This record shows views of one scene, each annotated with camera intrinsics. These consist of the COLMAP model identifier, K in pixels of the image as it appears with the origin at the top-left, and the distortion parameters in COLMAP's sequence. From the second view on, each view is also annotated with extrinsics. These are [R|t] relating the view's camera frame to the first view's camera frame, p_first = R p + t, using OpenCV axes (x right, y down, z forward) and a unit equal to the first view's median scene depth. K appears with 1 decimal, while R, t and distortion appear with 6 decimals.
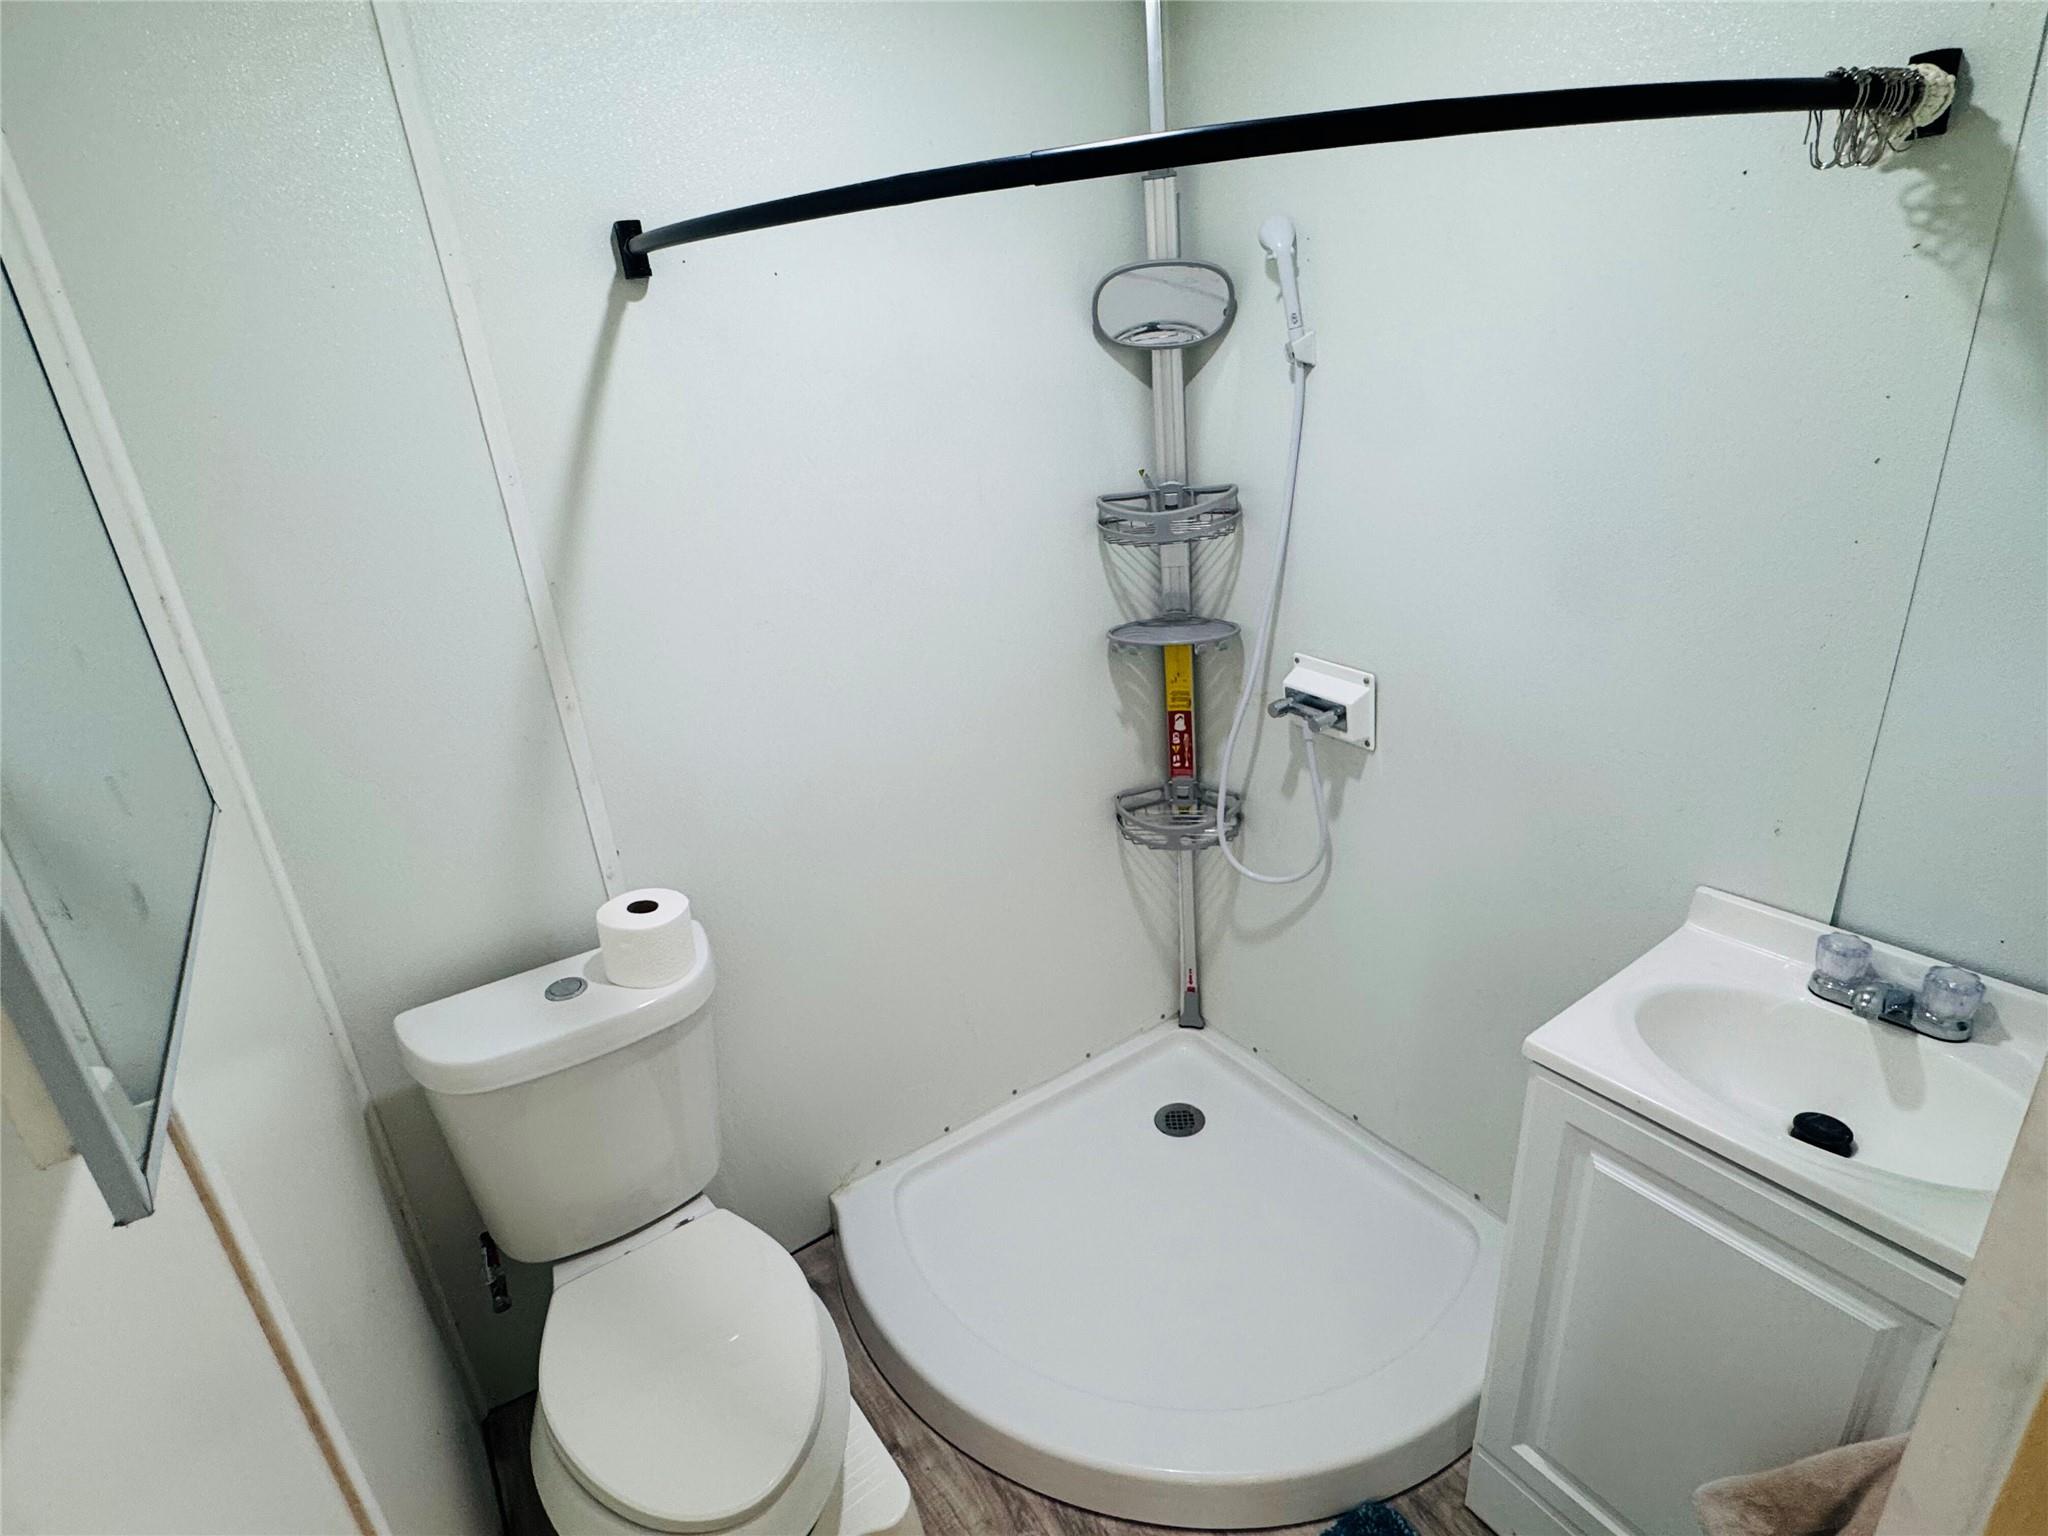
lens RADIAL K [[1033.9, 0, 1021.9], [0, 1033.9, 773.5], [0, 0, 1]] dist [-0.002132, 0.000026]
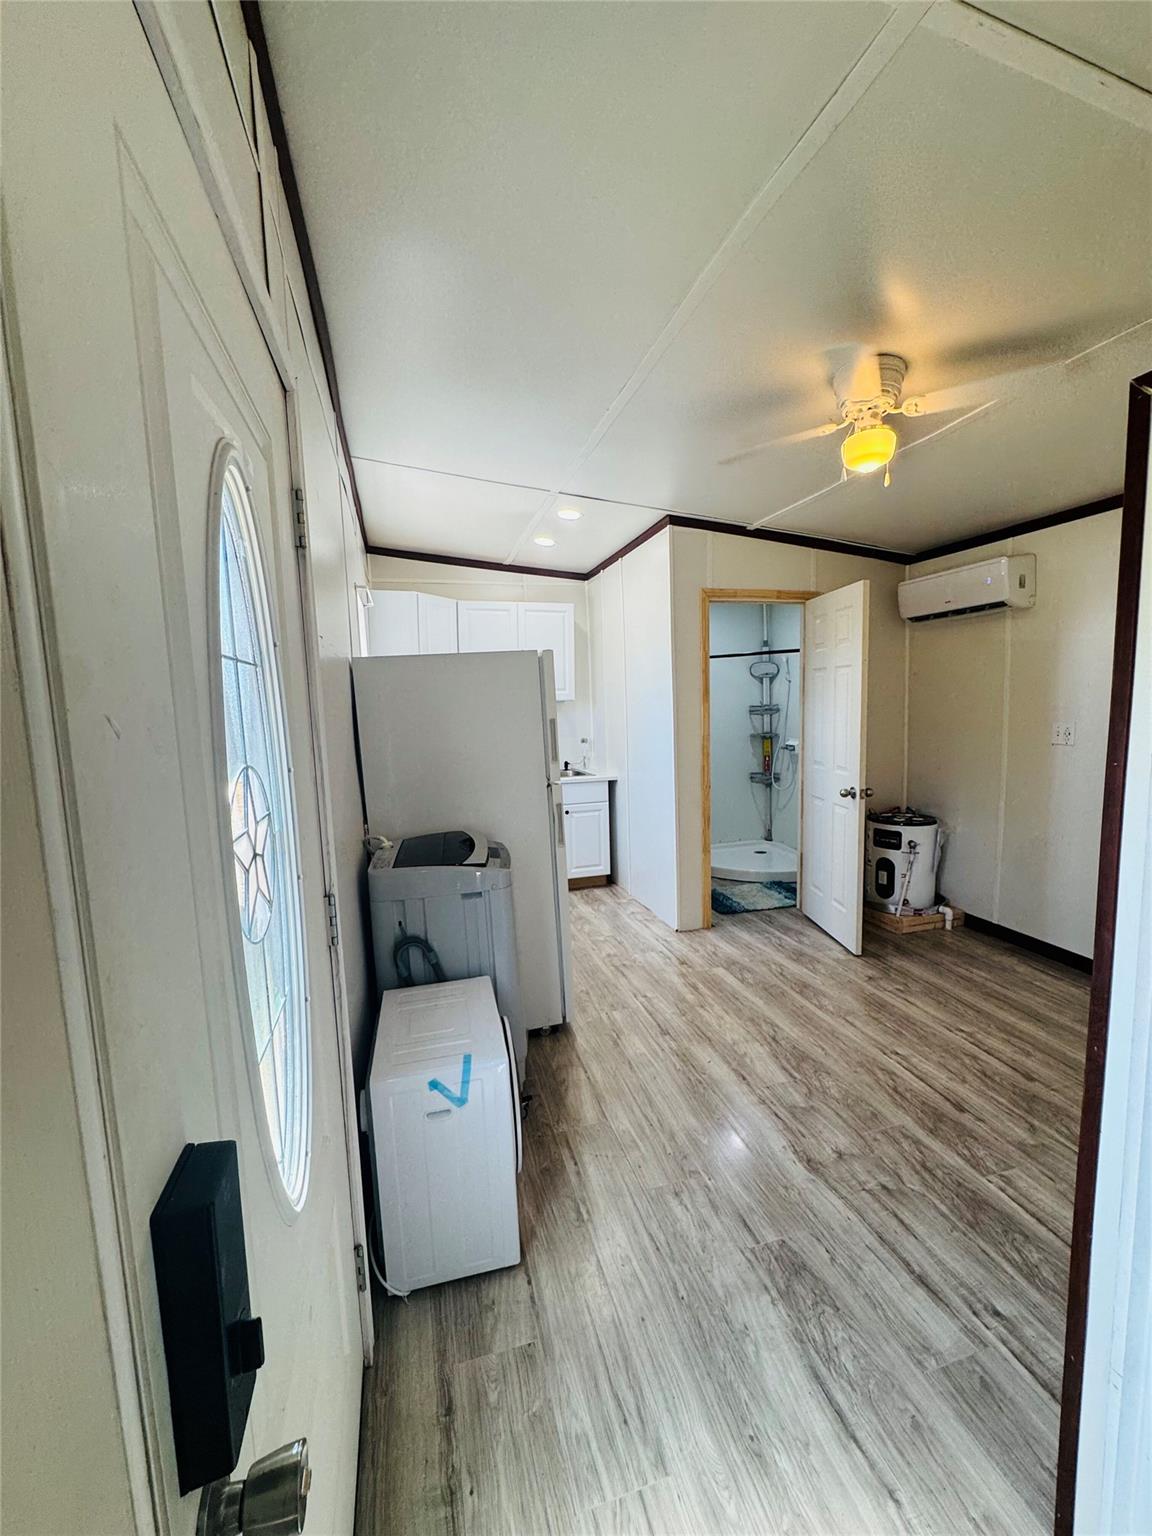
lens RADIAL K [[618.0, 0, 579.7], [0, 618.0, 769.5], [0, 0, 1]] dist [-0.003286, 0.000221]
pose [[0.950536, 0.081472, -0.299740, 0.207732], [-0.153390, 0.962236, -0.224887, 0.787779], [0.270099, 0.259740, 0.927136, -1.809881]]
